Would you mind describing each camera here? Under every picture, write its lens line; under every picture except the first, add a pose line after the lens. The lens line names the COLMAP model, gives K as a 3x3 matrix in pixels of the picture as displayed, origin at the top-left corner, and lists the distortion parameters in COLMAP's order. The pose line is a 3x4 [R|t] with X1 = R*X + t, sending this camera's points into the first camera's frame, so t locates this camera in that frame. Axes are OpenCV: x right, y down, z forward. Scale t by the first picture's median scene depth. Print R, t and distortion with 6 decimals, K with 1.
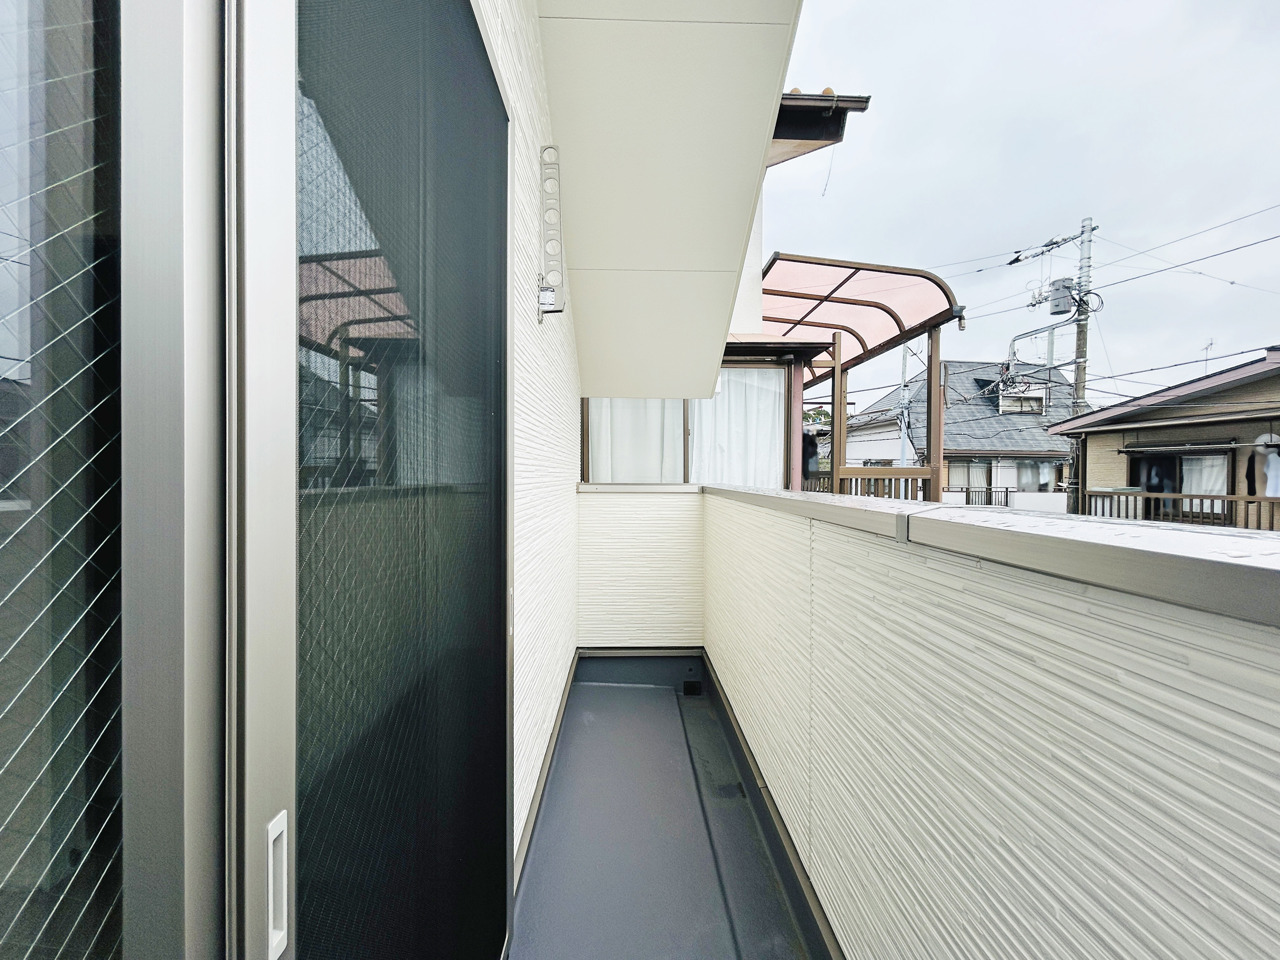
lens RADIAL K [[522.2, 0, 640.6], [0, 522.2, 477.6], [0, 0, 1]] dist [0.002097, 0.000487]
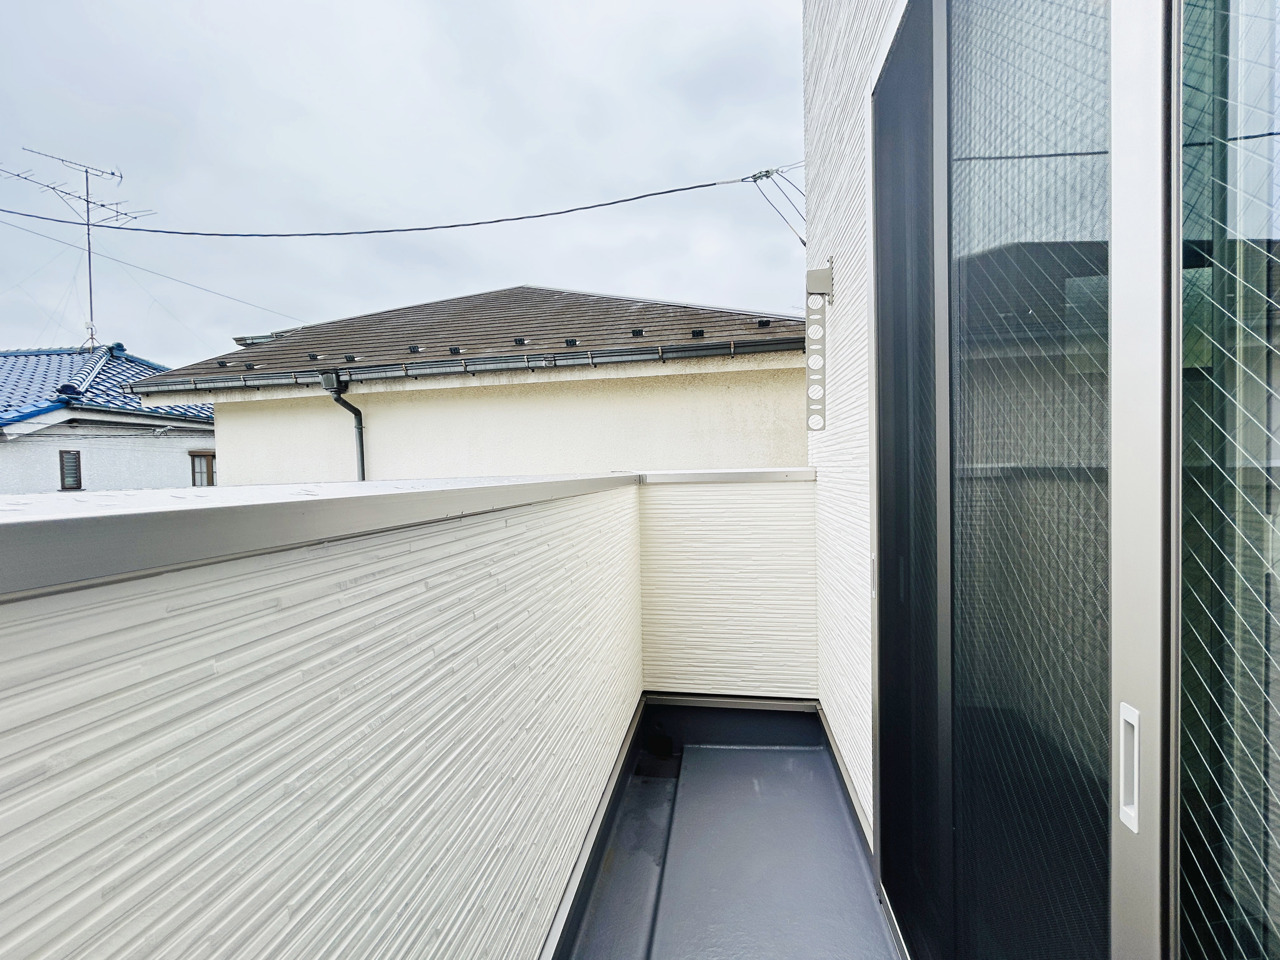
lens RADIAL K [[522.2, 0, 636.5], [0, 522.2, 480.7], [0, 0, 1]] dist [0.002097, 0.000487]
pose [[-0.977999, 0.018700, 0.207772, 0.092236], [0.025187, 0.999273, 0.028621, 0.081943], [-0.207086, 0.033224, -0.977758, 1.711690]]
